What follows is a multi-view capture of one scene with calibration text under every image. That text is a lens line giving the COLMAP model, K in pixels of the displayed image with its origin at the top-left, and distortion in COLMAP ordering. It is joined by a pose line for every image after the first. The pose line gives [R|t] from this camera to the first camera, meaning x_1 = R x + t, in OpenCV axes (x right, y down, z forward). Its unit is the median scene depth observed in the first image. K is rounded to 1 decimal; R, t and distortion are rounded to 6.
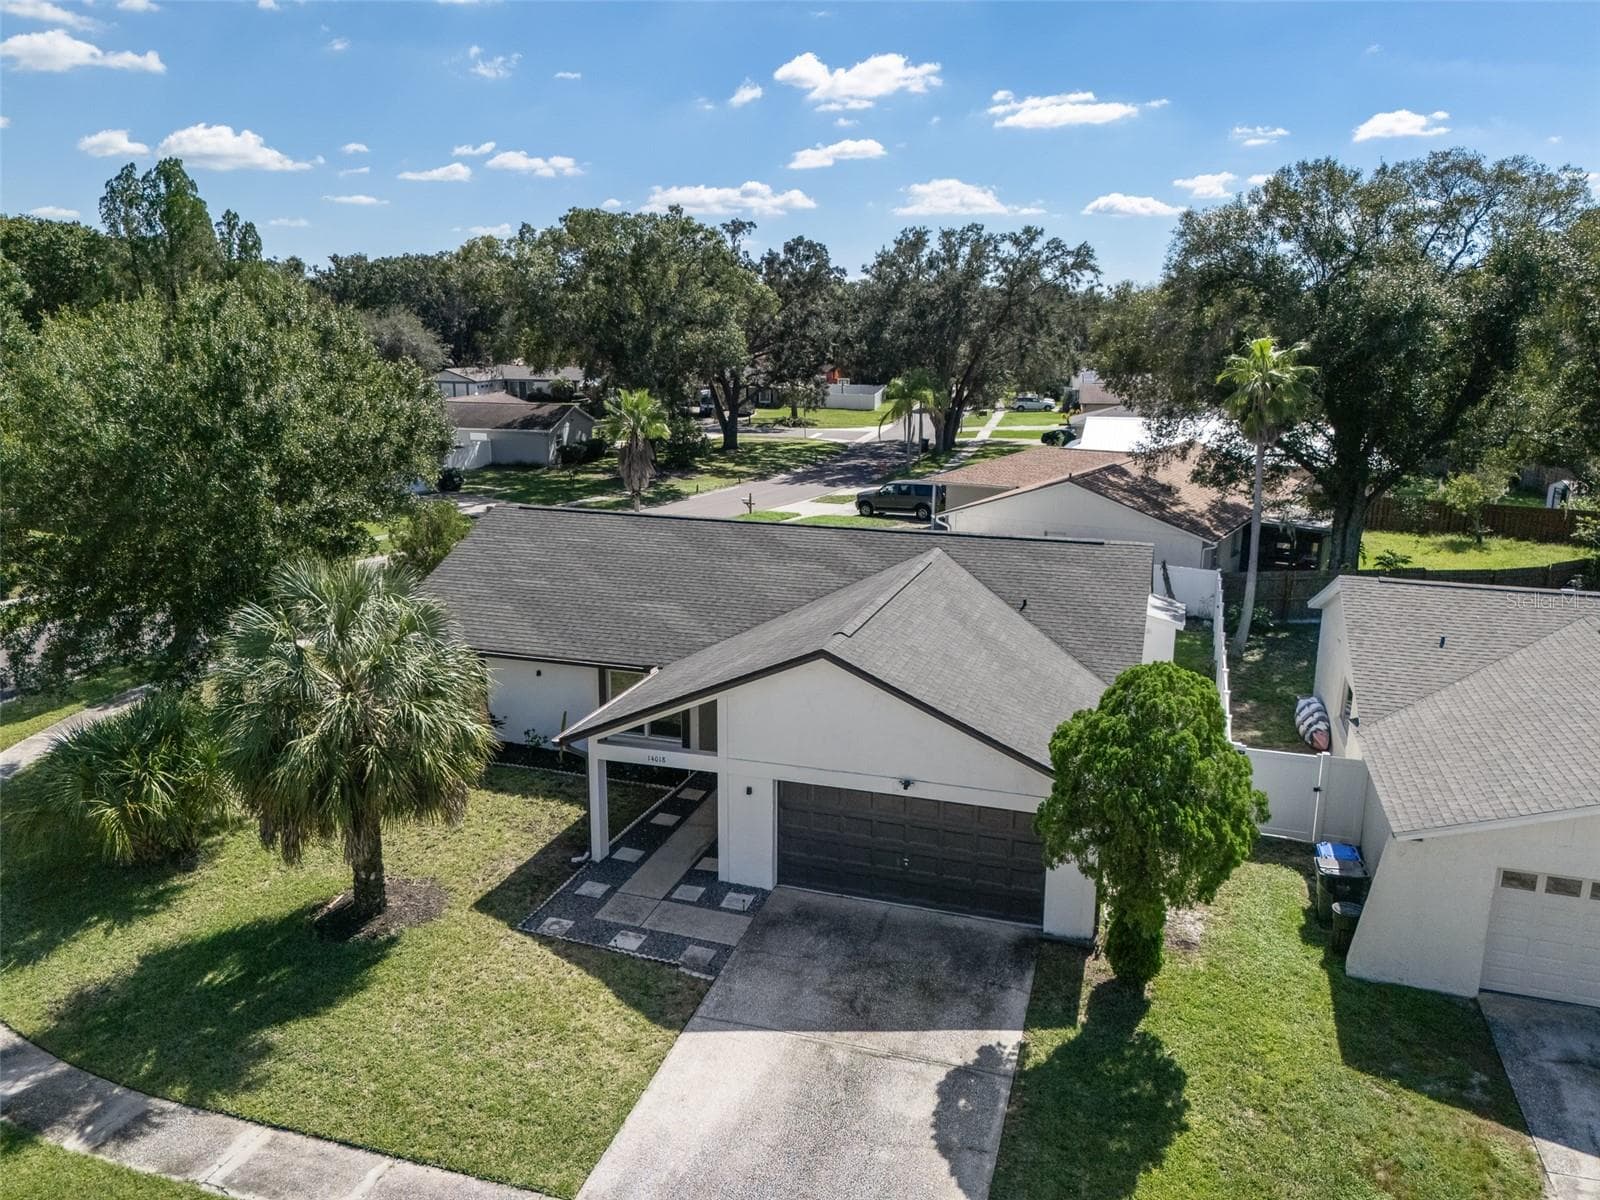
lens RADIAL K [[1204.3, 0, 800.0], [0, 1204.3, 600.0], [0, 0, 1]] dist [0.012723, 0.008187]
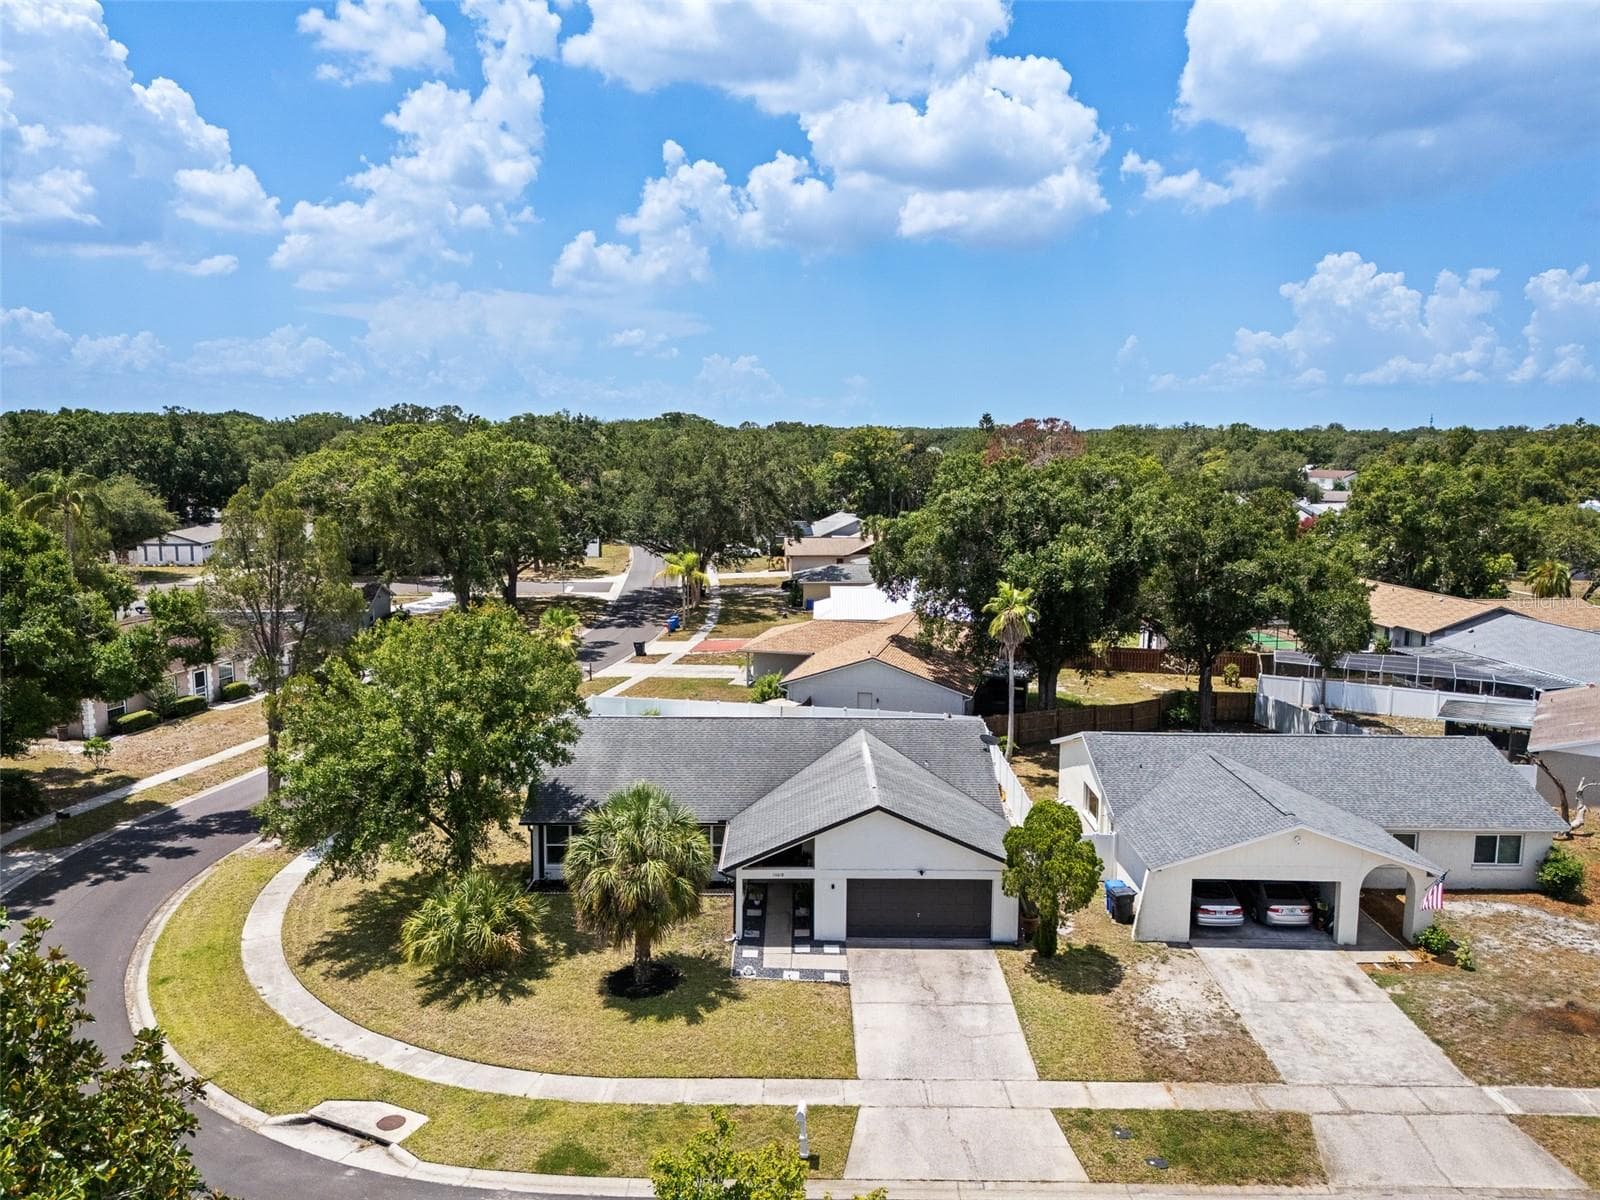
lens RADIAL K [[1189.6, 0, 800.0], [0, 1189.6, 600.0], [0, 0, 1]] dist [0.062680, -0.045341]
pose [[0.952853, -0.045346, 0.300024, -0.621567], [0.070591, 0.994769, -0.073841, -0.146686], [-0.295106, 0.091539, 0.951070, -0.763690]]
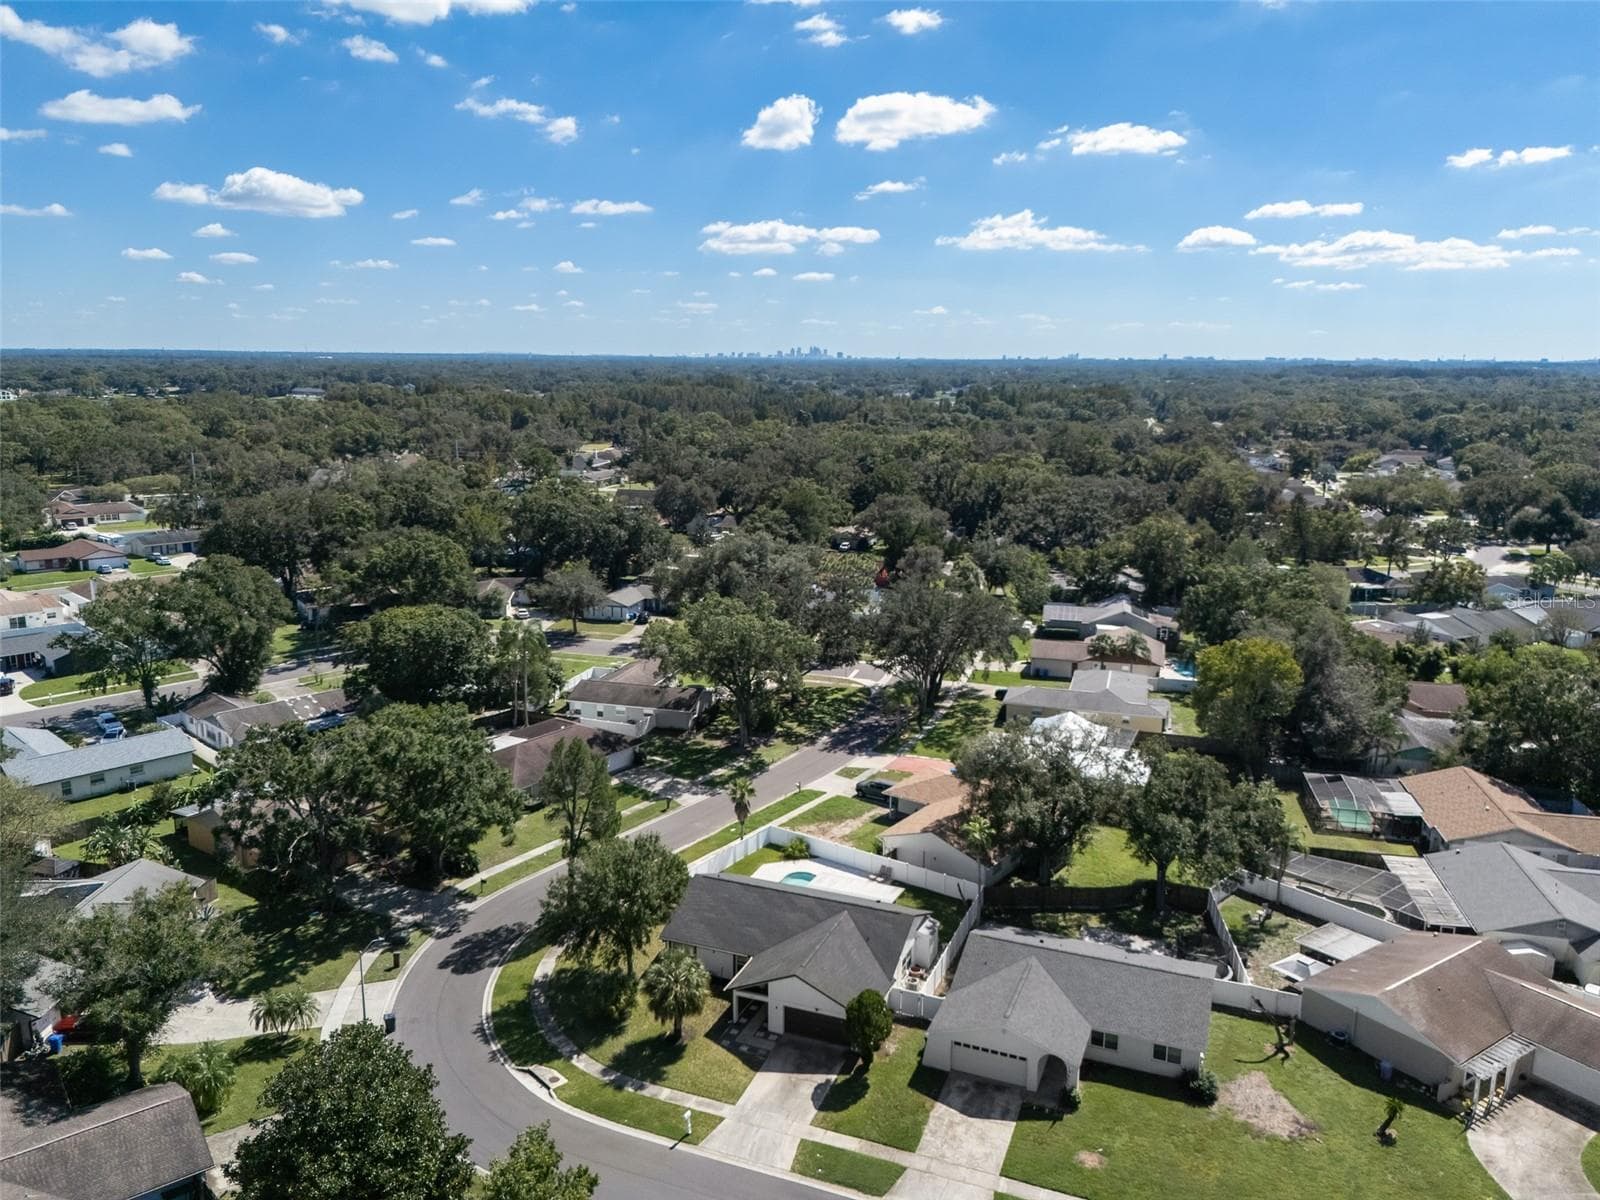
lens RADIAL K [[1204.3, 0, 800.0], [0, 1204.3, 600.0], [0, 0, 1]] dist [0.012723, 0.008187]
pose [[0.997144, 0.016285, -0.073743, 0.291694], [-0.017748, 0.999658, -0.019228, -1.055107], [0.073405, 0.020481, 0.997092, -2.808411]]
